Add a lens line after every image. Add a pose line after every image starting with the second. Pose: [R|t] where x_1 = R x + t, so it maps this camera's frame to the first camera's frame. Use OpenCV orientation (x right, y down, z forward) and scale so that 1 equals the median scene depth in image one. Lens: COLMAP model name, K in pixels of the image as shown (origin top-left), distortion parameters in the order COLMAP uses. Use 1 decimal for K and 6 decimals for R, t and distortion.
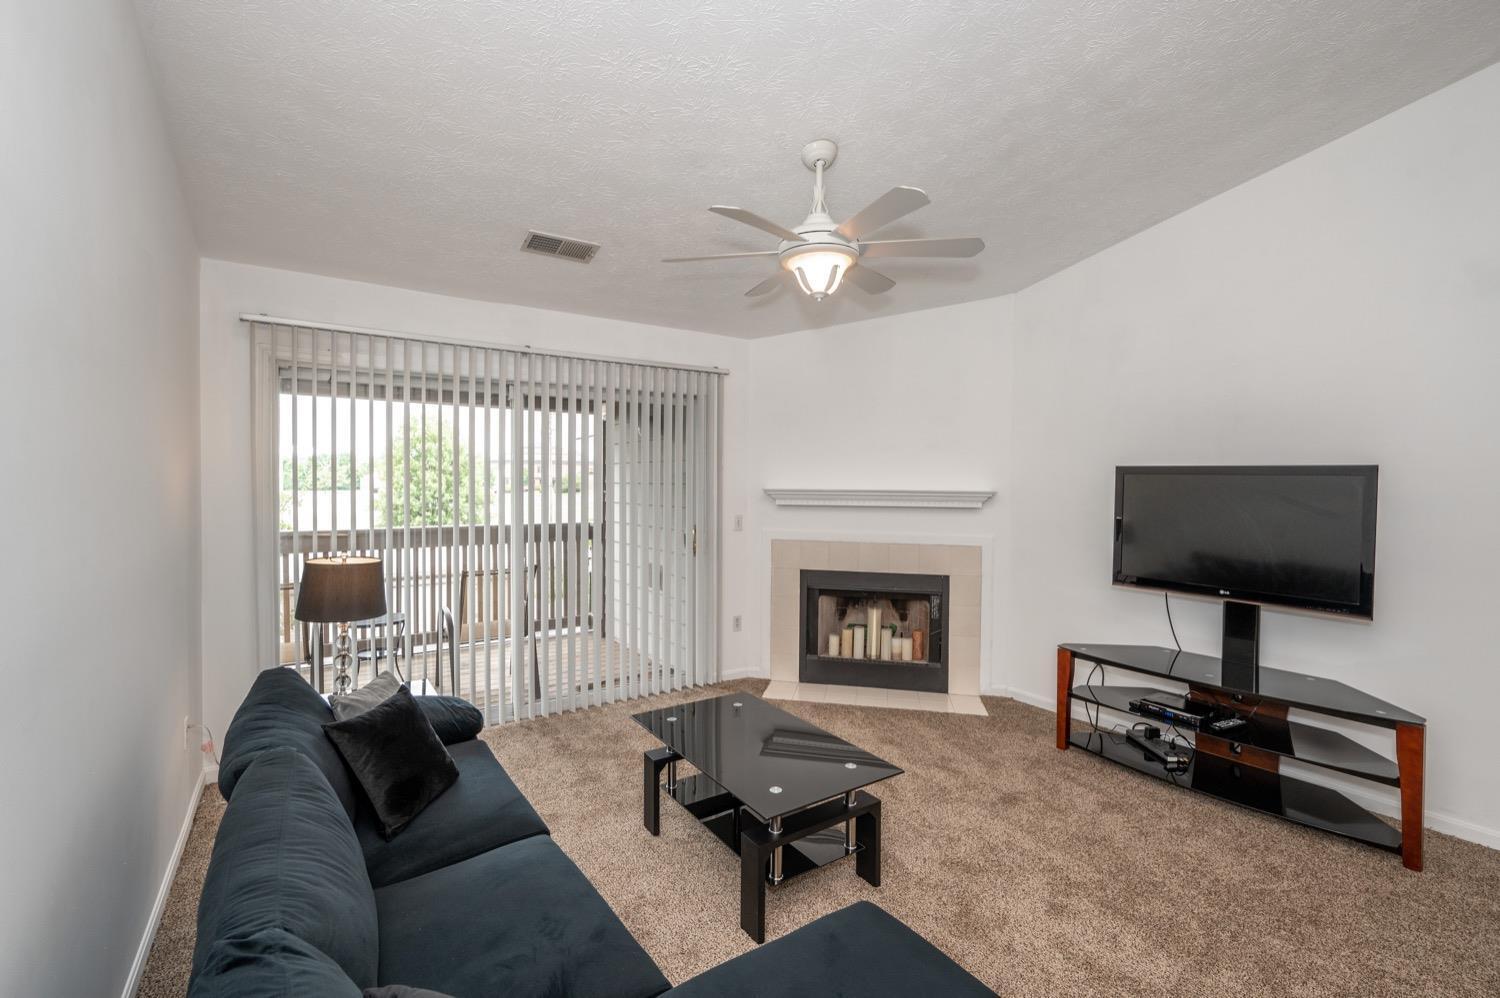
lens RADIAL K [[653.2, 0, 749.0], [0, 653.2, 495.8], [0, 0, 1]] dist [-0.003194, 0.001671]
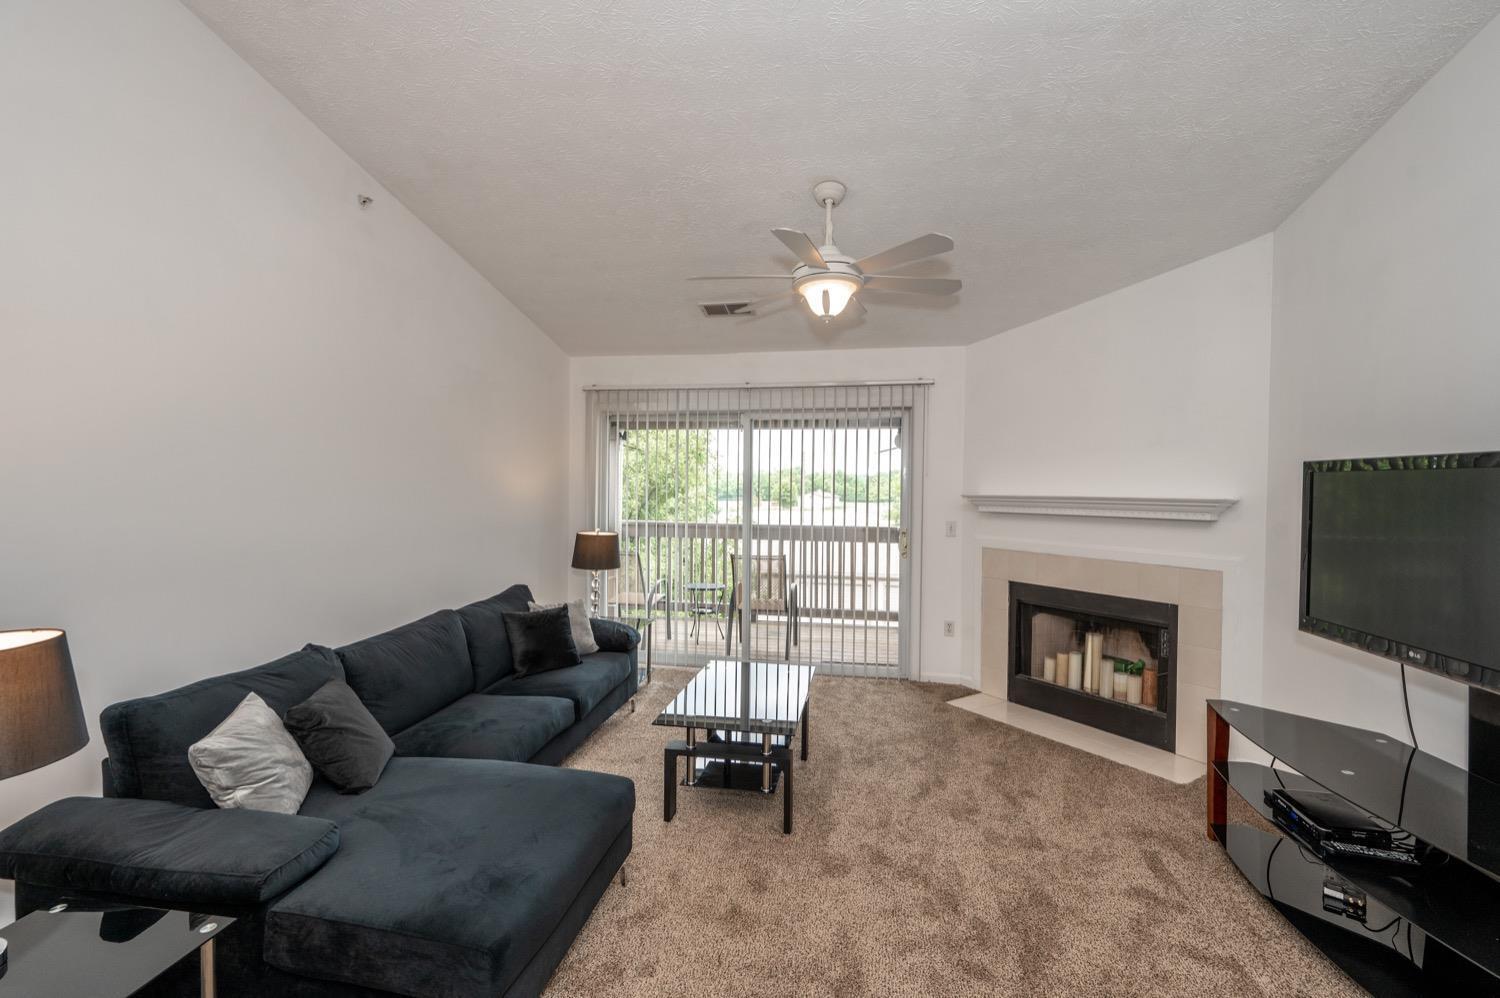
lens RADIAL K [[653.2, 0, 741.3], [0, 653.2, 498.1], [0, 0, 1]] dist [-0.003194, 0.001671]
pose [[0.708822, 0.011406, -0.705295, 0.470386], [-0.023938, 0.999682, -0.007890, 0.010414], [0.704981, 0.022476, 0.708870, 0.057267]]
